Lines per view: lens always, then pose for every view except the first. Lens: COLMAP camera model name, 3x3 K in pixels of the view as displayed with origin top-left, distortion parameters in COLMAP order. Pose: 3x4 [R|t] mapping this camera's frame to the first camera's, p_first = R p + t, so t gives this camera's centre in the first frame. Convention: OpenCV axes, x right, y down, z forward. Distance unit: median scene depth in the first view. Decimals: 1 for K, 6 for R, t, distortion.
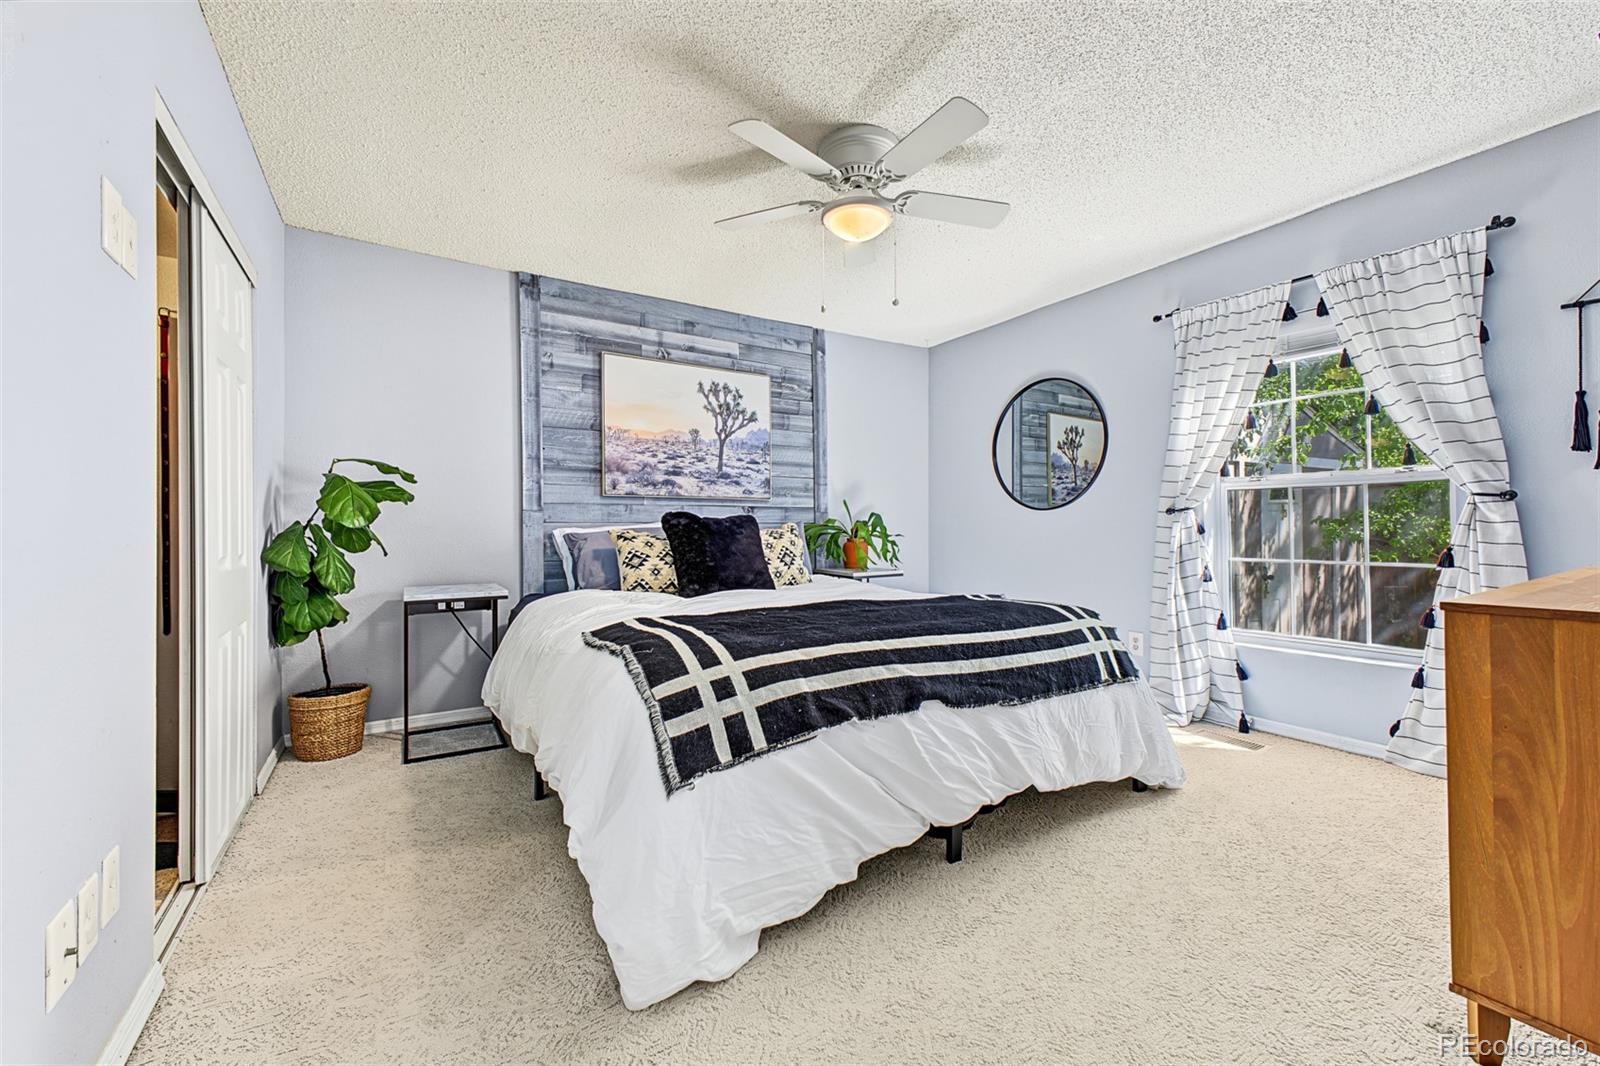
lens RADIAL K [[638.0, 0, 798.1], [0, 638.0, 539.9], [0, 0, 1]] dist [-0.002045, 0.000412]
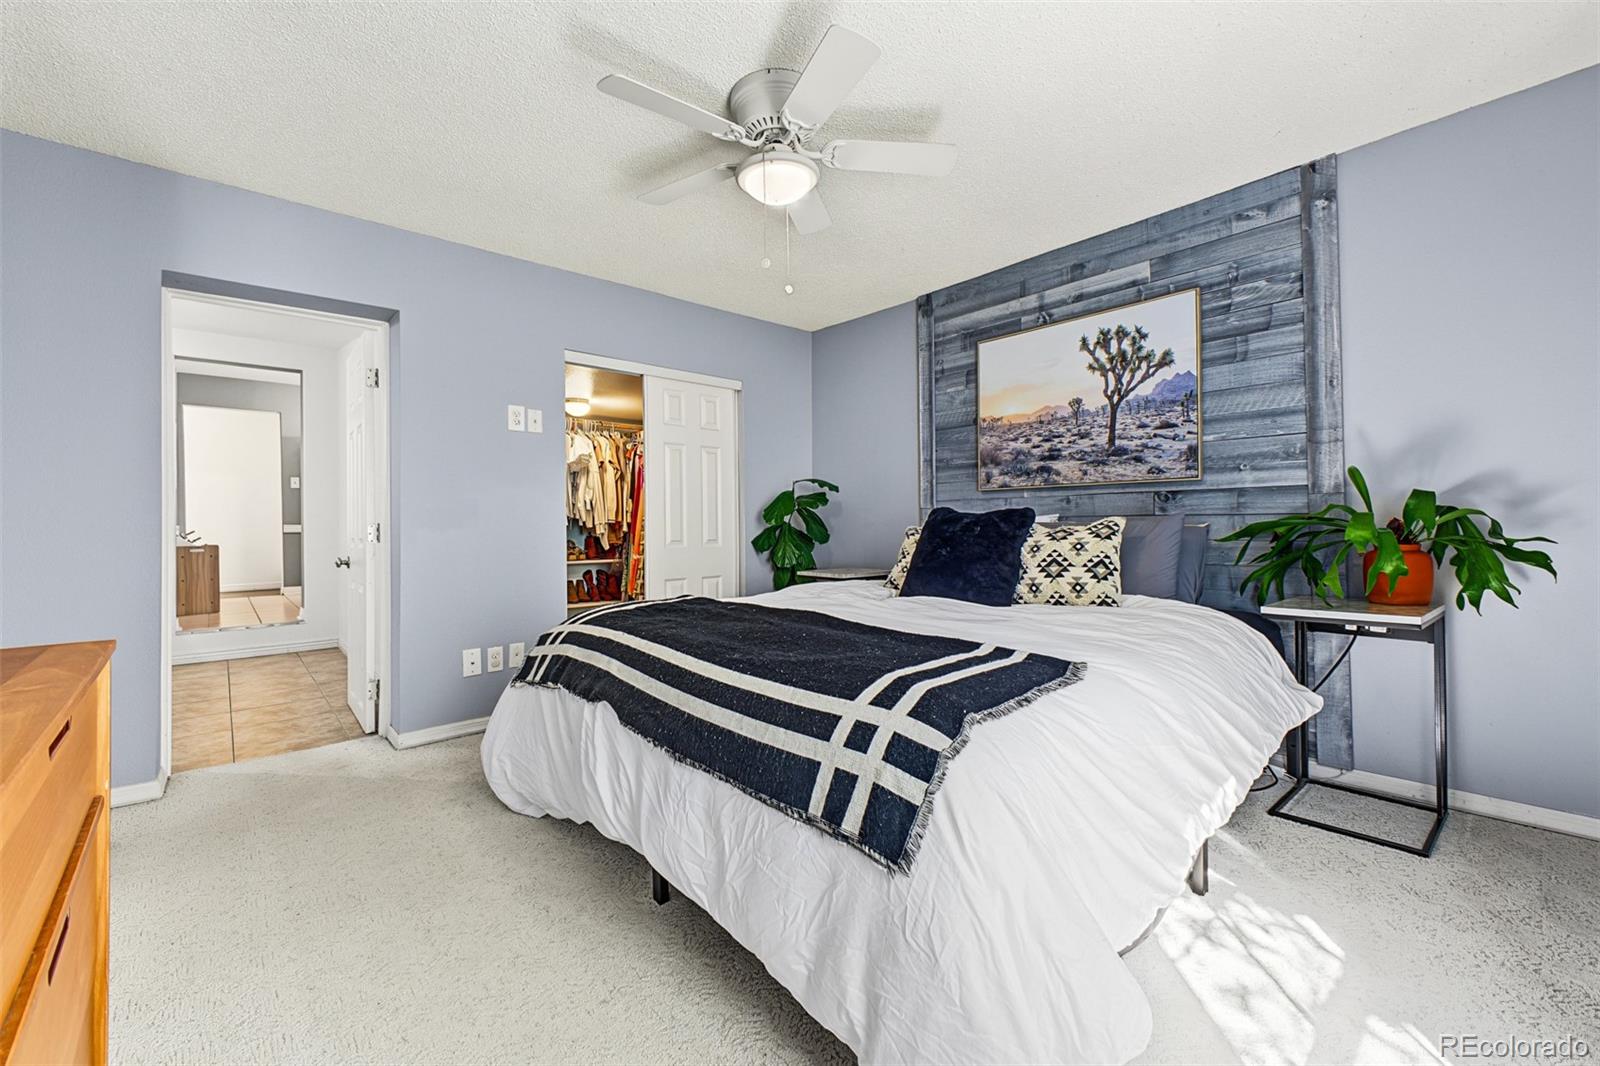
lens RADIAL K [[638.0, 0, 750.5], [0, 638.0, 521.3], [0, 0, 1]] dist [-0.002045, 0.000412]
pose [[0.134518, -0.005045, -0.990898, 0.561923], [-0.006812, 0.999959, -0.006016, -0.013647], [0.990888, 0.007559, 0.134478, 0.490020]]
